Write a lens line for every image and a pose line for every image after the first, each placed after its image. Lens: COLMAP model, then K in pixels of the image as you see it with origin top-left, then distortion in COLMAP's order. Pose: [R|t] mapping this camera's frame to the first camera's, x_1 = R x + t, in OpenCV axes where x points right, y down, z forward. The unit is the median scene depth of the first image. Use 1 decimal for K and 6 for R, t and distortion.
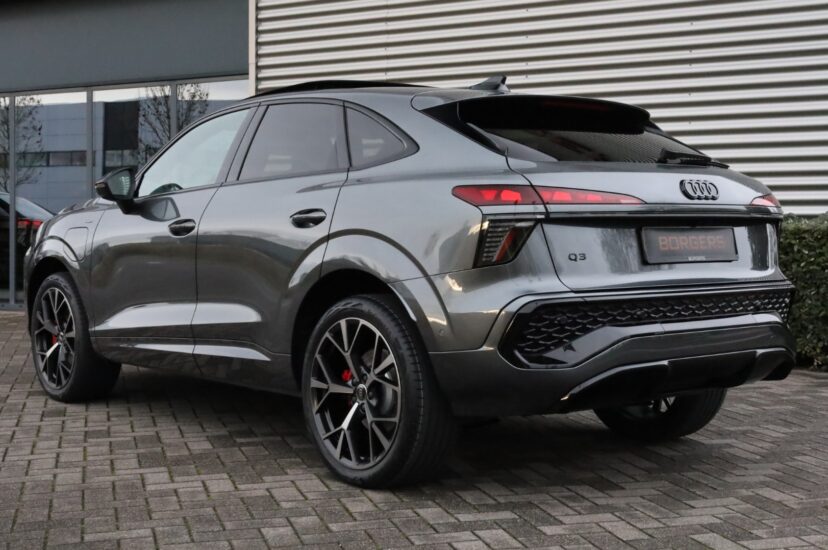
lens RADIAL K [[1158.3, 0, 414.0], [0, 1158.3, 275.0], [0, 0, 1]] dist [0.001055, -0.000964]
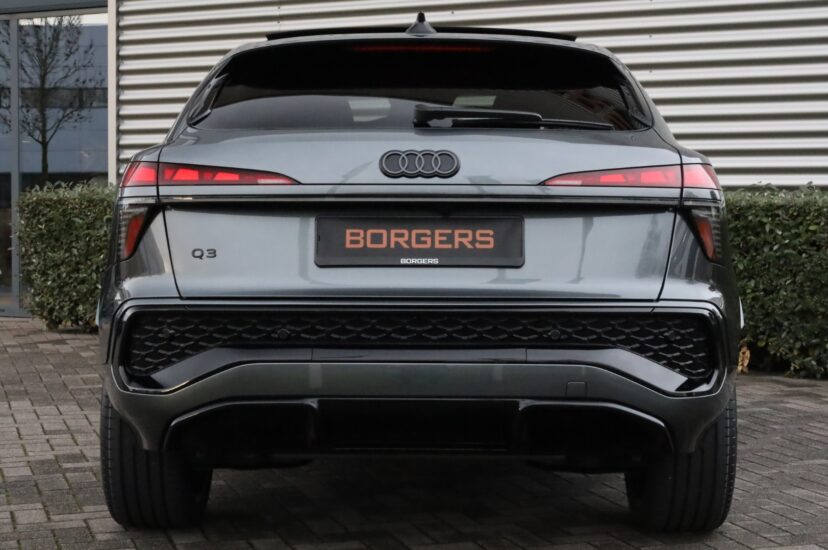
lens RADIAL K [[1548.3, 0, 414.0], [0, 1548.3, 275.0], [0, 0, 1]] dist [-0.032763, -0.036687]
pose [[0.762425, 0.034381, -0.646162, 0.847961], [-0.033981, 0.999337, 0.013077, -0.018038], [0.646184, 0.011987, 0.763088, 0.279947]]
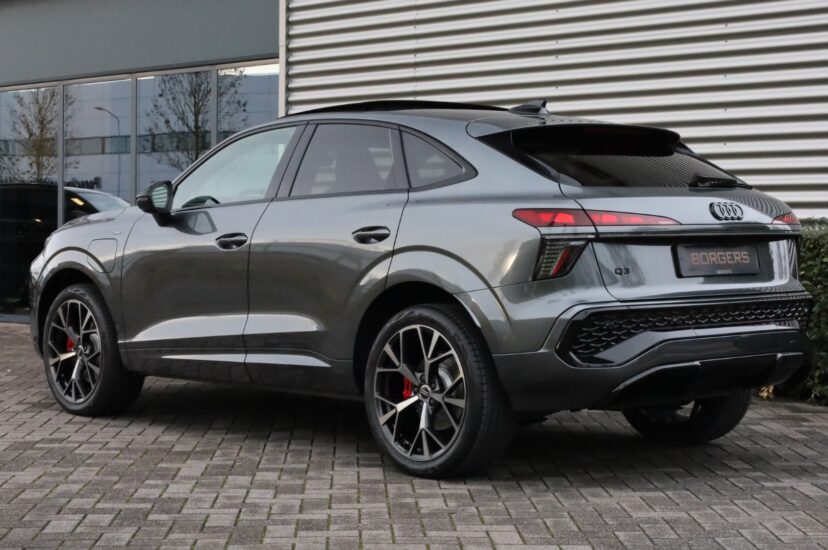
lens RADIAL K [[1556.9, 0, 414.0], [0, 1556.9, 275.0], [0, 0, 1]] dist [-0.010825, 0.047982]
pose [[0.998966, -0.000405, 0.045469, -0.126574], [0.000724, 0.999975, -0.006981, -0.000972], [-0.045465, 0.007006, 0.998941, -0.499497]]
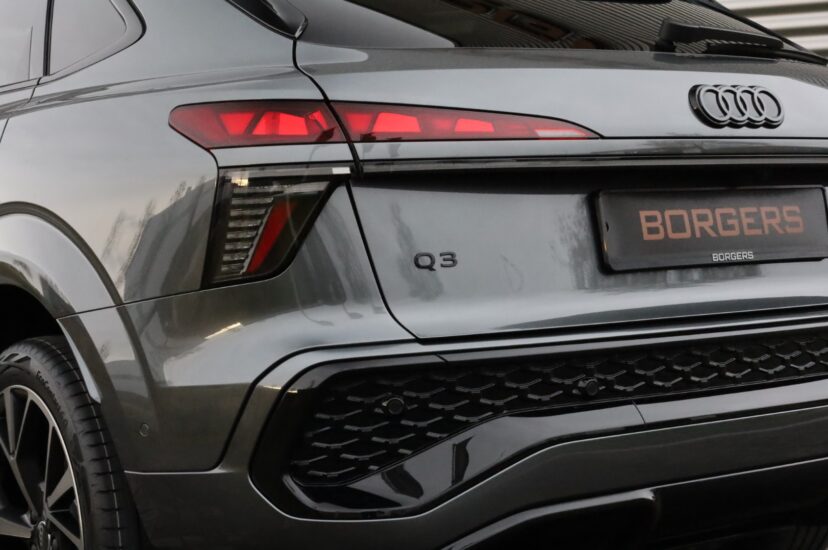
lens RADIAL K [[1548.3, 0, 414.0], [0, 1548.3, 275.0], [0, 0, 1]] dist [-0.032763, -0.036687]
pose [[0.996740, -0.009630, -0.080107, 0.166800], [0.011057, 0.999788, 0.017385, -0.018897], [0.079922, -0.018214, 0.996635, 0.379325]]
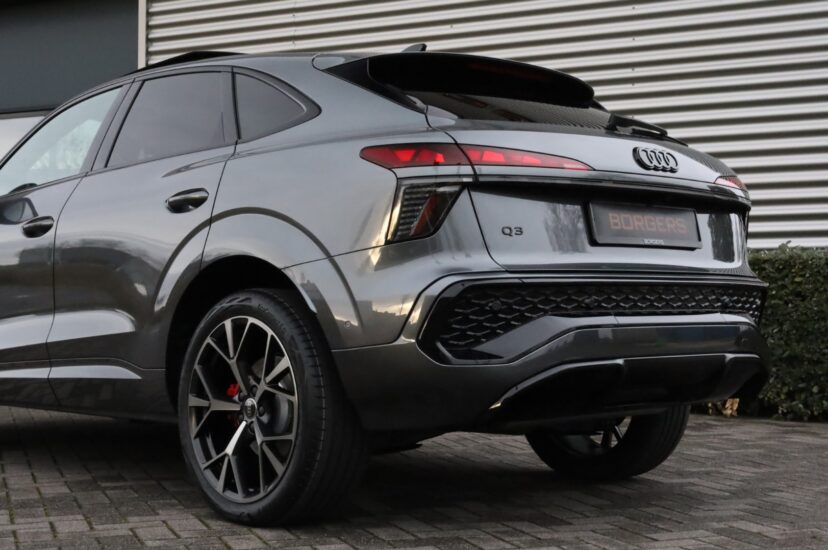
lens RADIAL K [[1263.1, 0, 414.0], [0, 1263.1, 275.0], [0, 0, 1]] dist [0.004180, -0.055669]
pose [[0.997845, -0.000605, 0.065607, 0.011560], [0.005089, 0.997658, -0.068204, 0.070664], [-0.065412, 0.068391, 0.995512, 0.105996]]
